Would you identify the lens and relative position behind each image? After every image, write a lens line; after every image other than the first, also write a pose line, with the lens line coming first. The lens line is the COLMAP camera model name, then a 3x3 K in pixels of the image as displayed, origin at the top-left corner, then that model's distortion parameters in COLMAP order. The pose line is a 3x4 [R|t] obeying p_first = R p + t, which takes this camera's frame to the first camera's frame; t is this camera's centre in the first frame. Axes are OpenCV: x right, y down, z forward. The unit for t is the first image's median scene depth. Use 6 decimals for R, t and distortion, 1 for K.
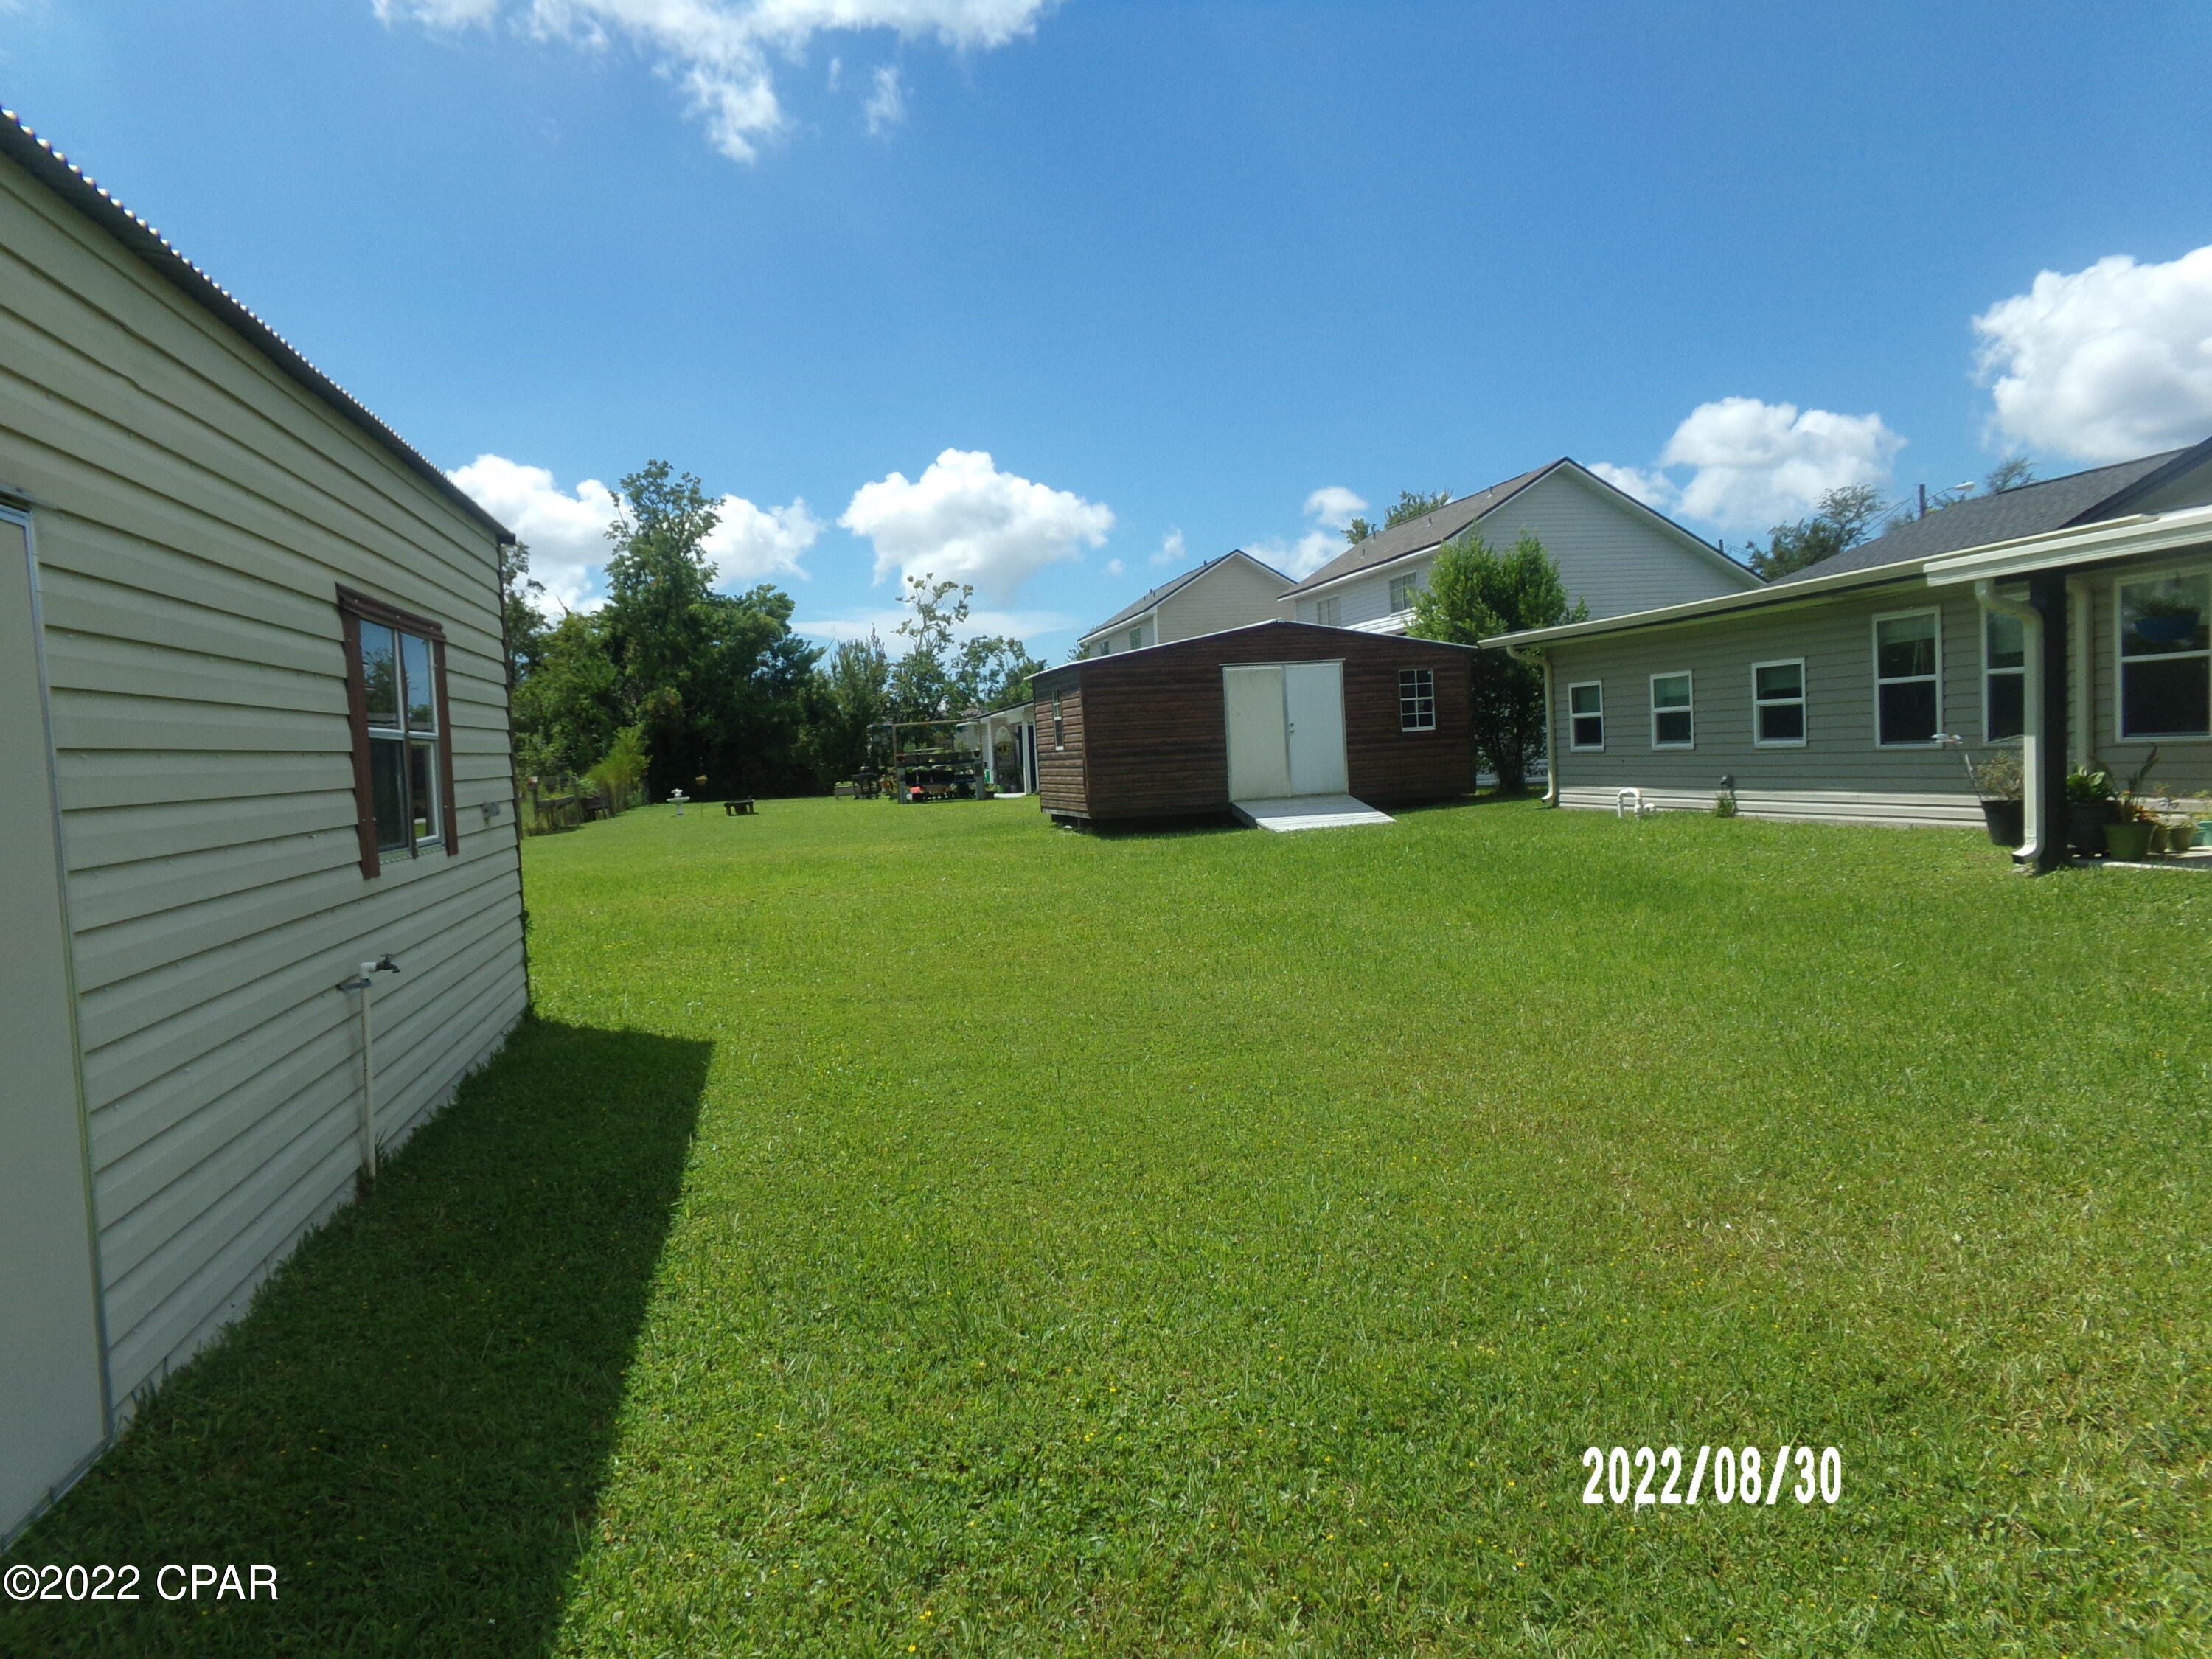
lens RADIAL K [[1549.6, 0, 1095.0], [0, 1549.6, 838.3], [0, 0, 1]] dist [-0.078840, 0.167460]
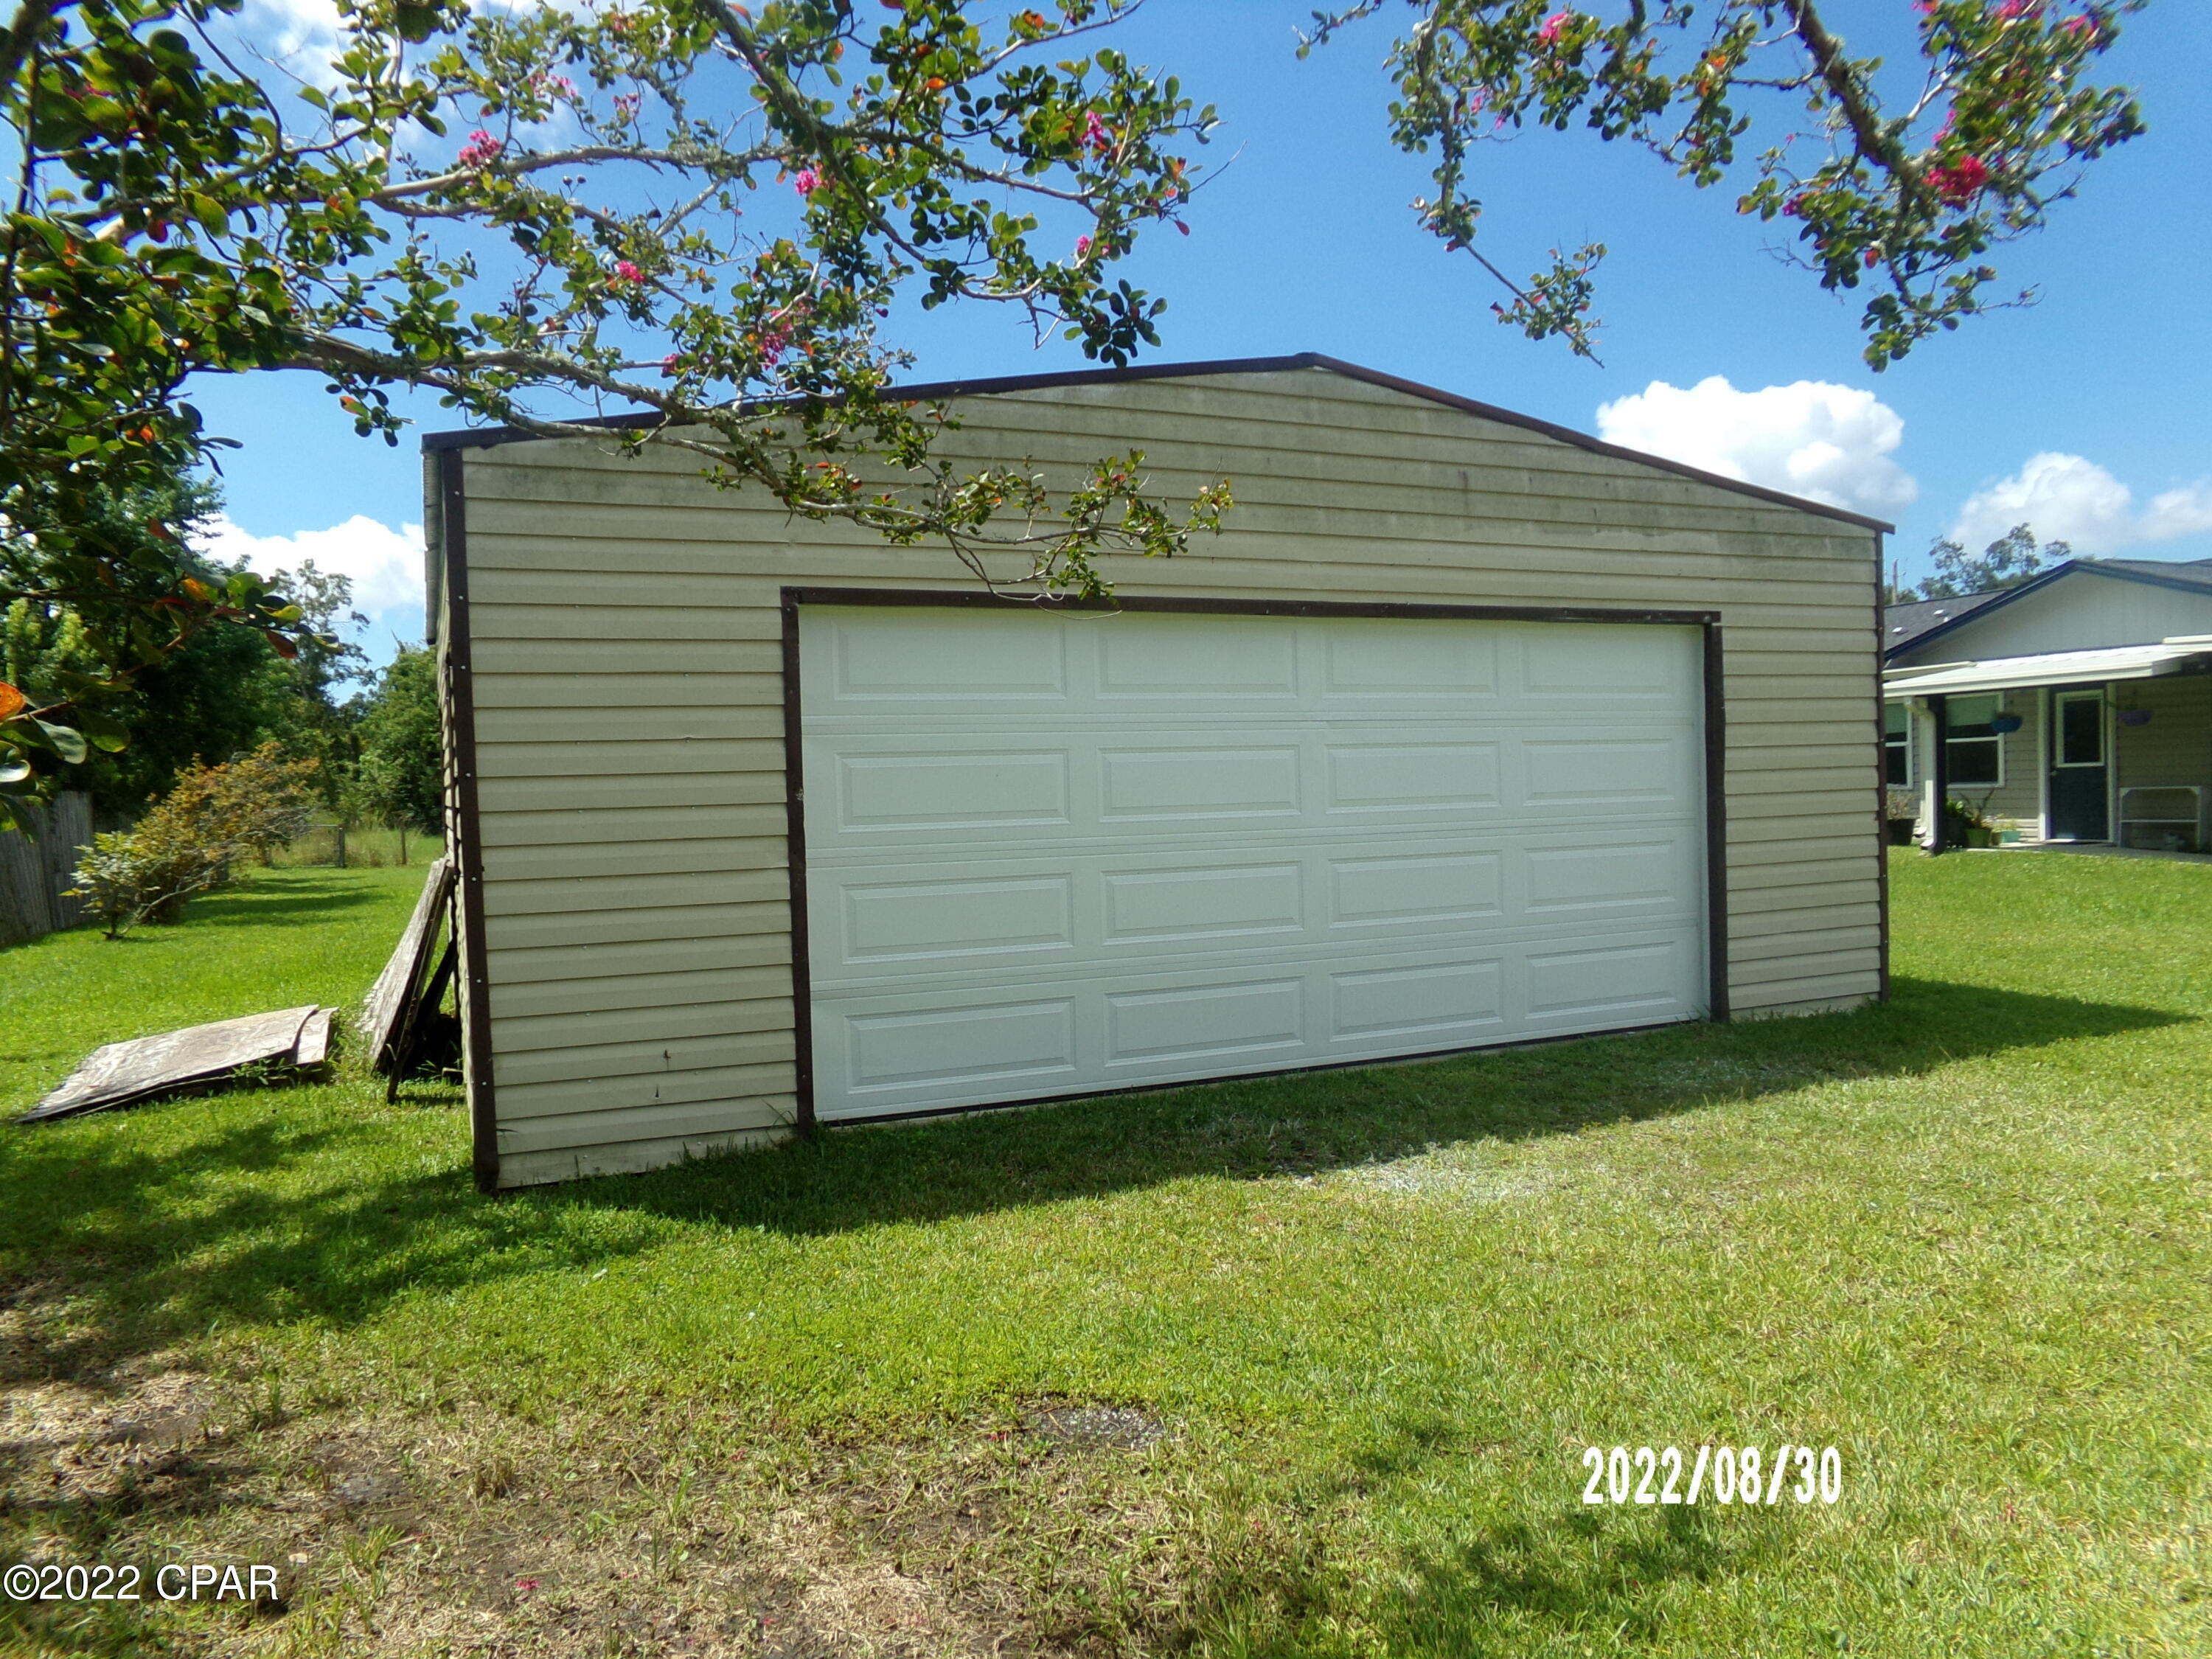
lens RADIAL K [[1555.0, 0, 1103.8], [0, 1555.0, 820.5], [0, 0, 1]] dist [-0.039353, 0.097743]
pose [[0.977677, 0.017703, 0.209365, -0.439224], [-0.008089, 0.998877, -0.046687, 0.044756], [-0.209957, 0.043952, 0.976722, -0.354974]]
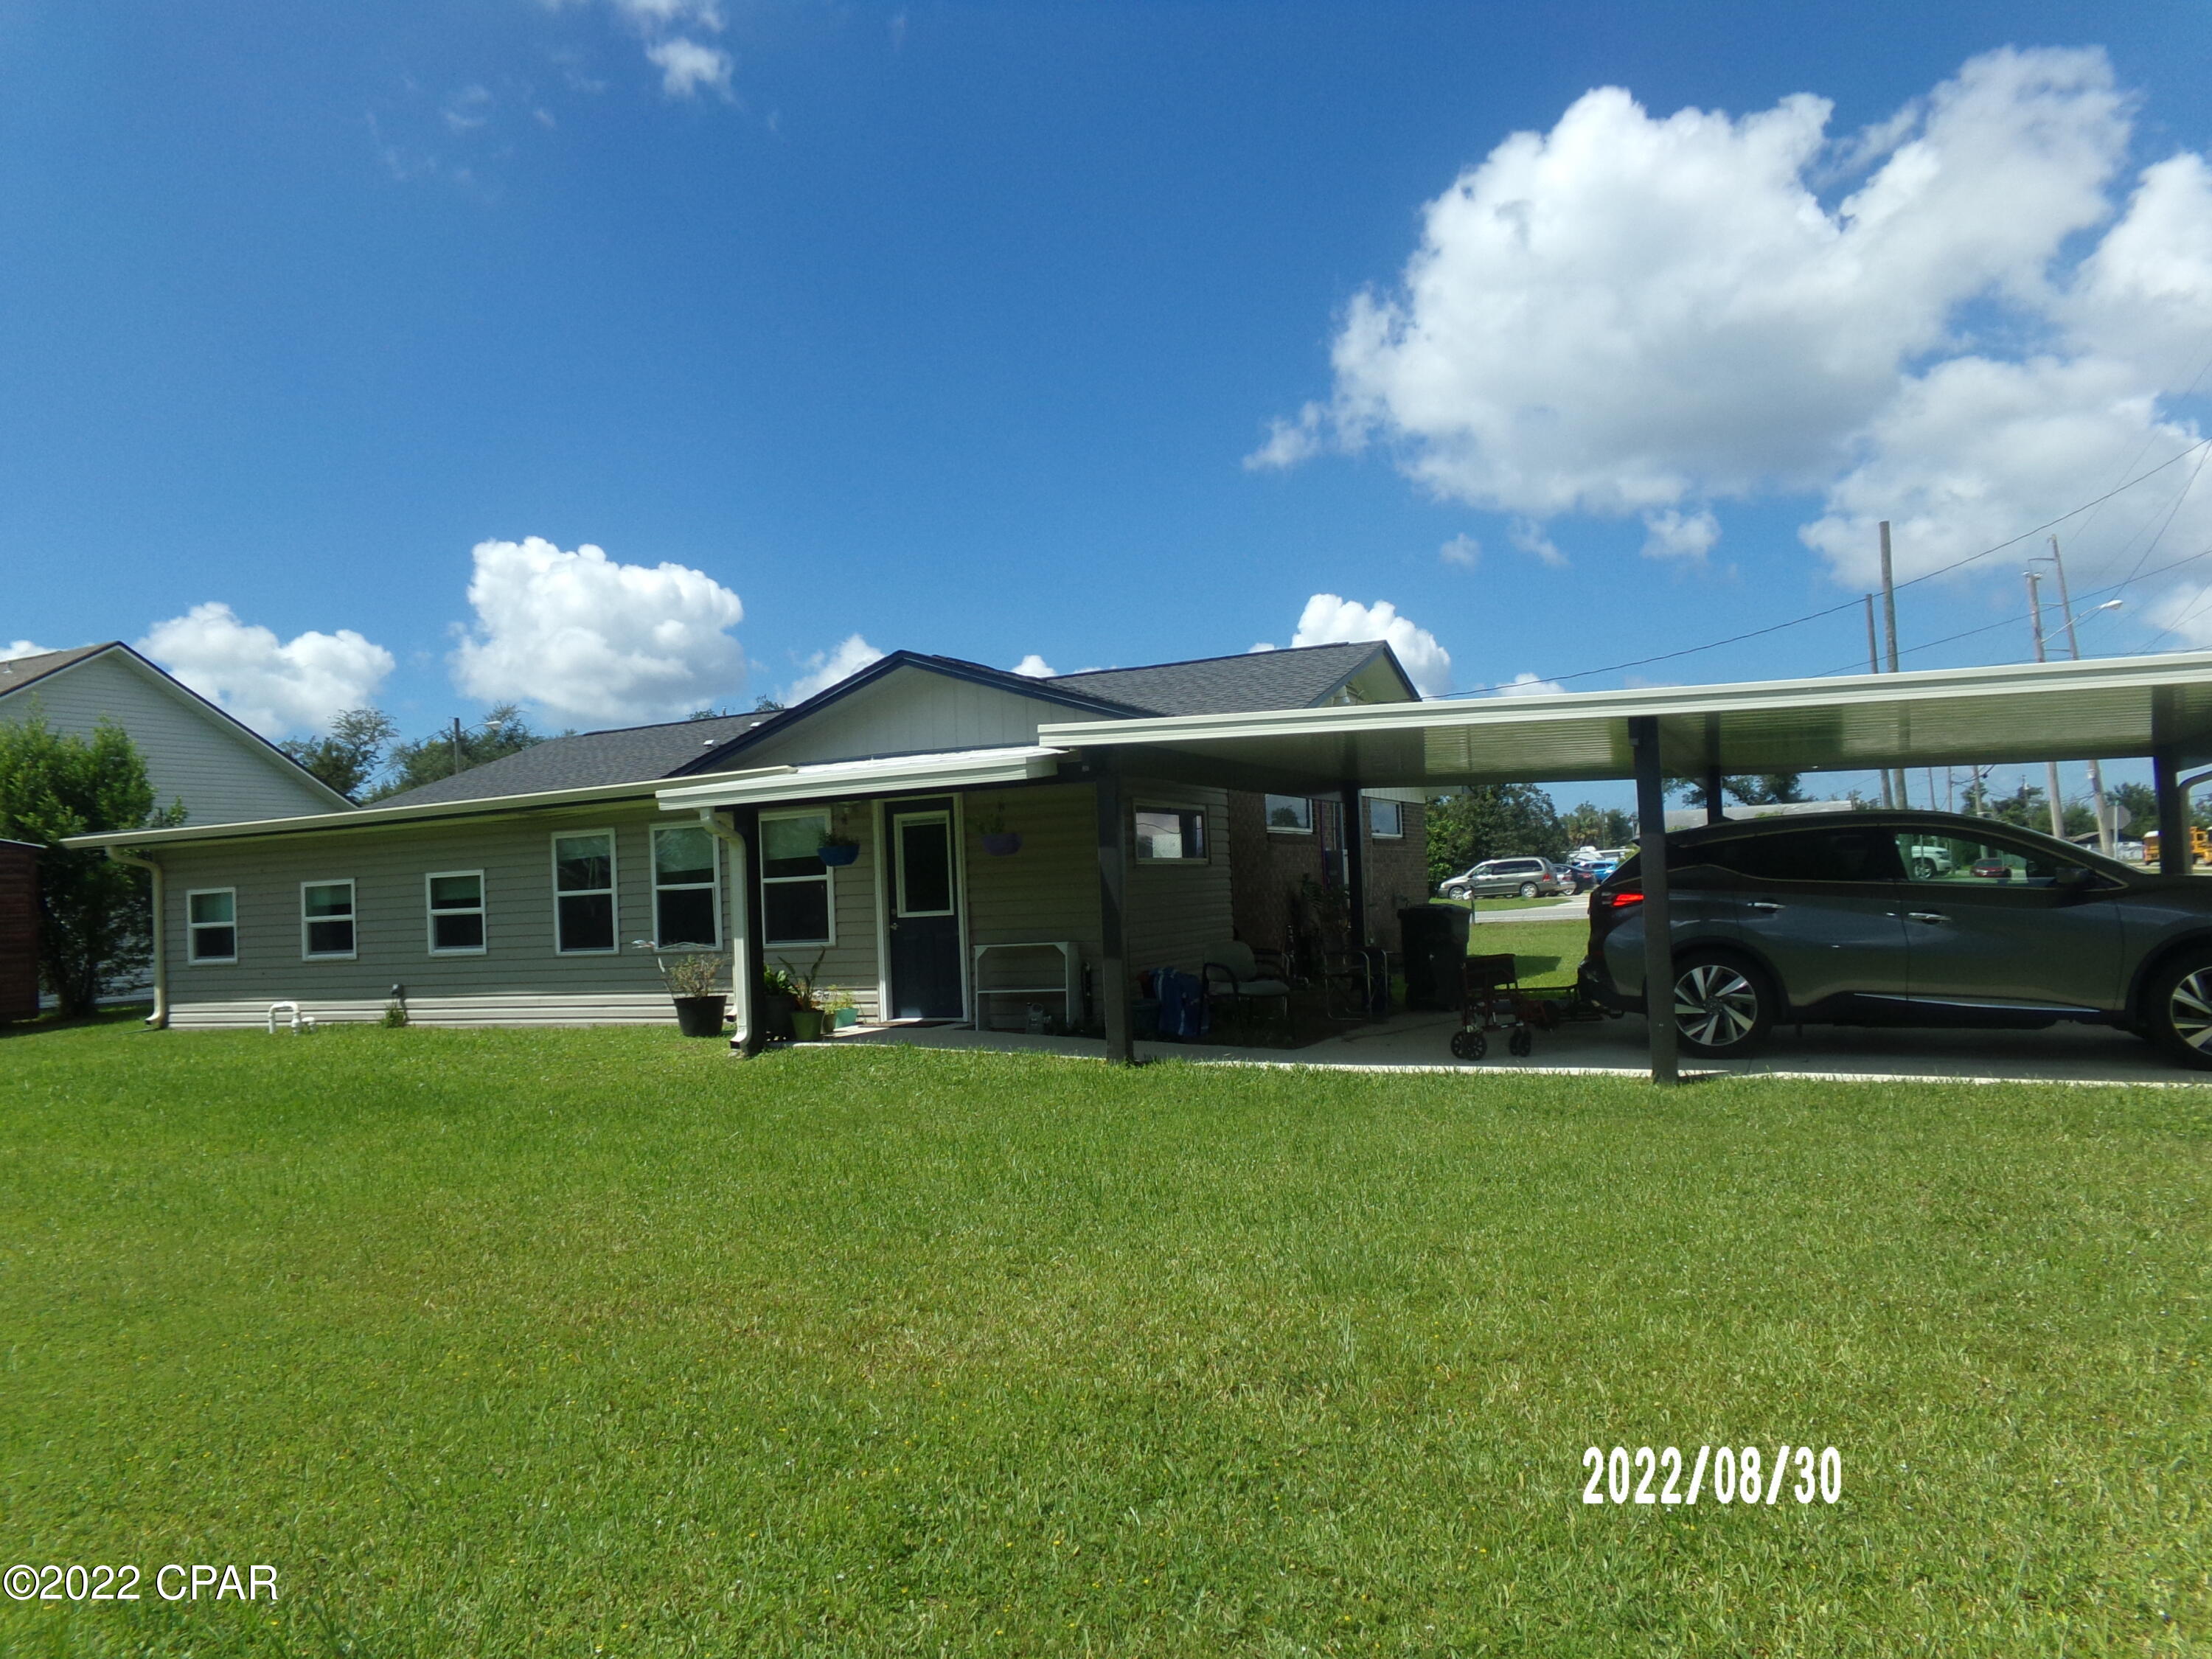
lens RADIAL K [[1549.6, 0, 1095.0], [0, 1549.6, 838.3], [0, 0, 1]] dist [-0.078840, 0.167460]
pose [[0.612397, 0.053985, 0.788705, -0.099181], [0.058397, 0.991851, -0.113233, 0.003874], [-0.788391, 0.115401, 0.604254, 0.031186]]
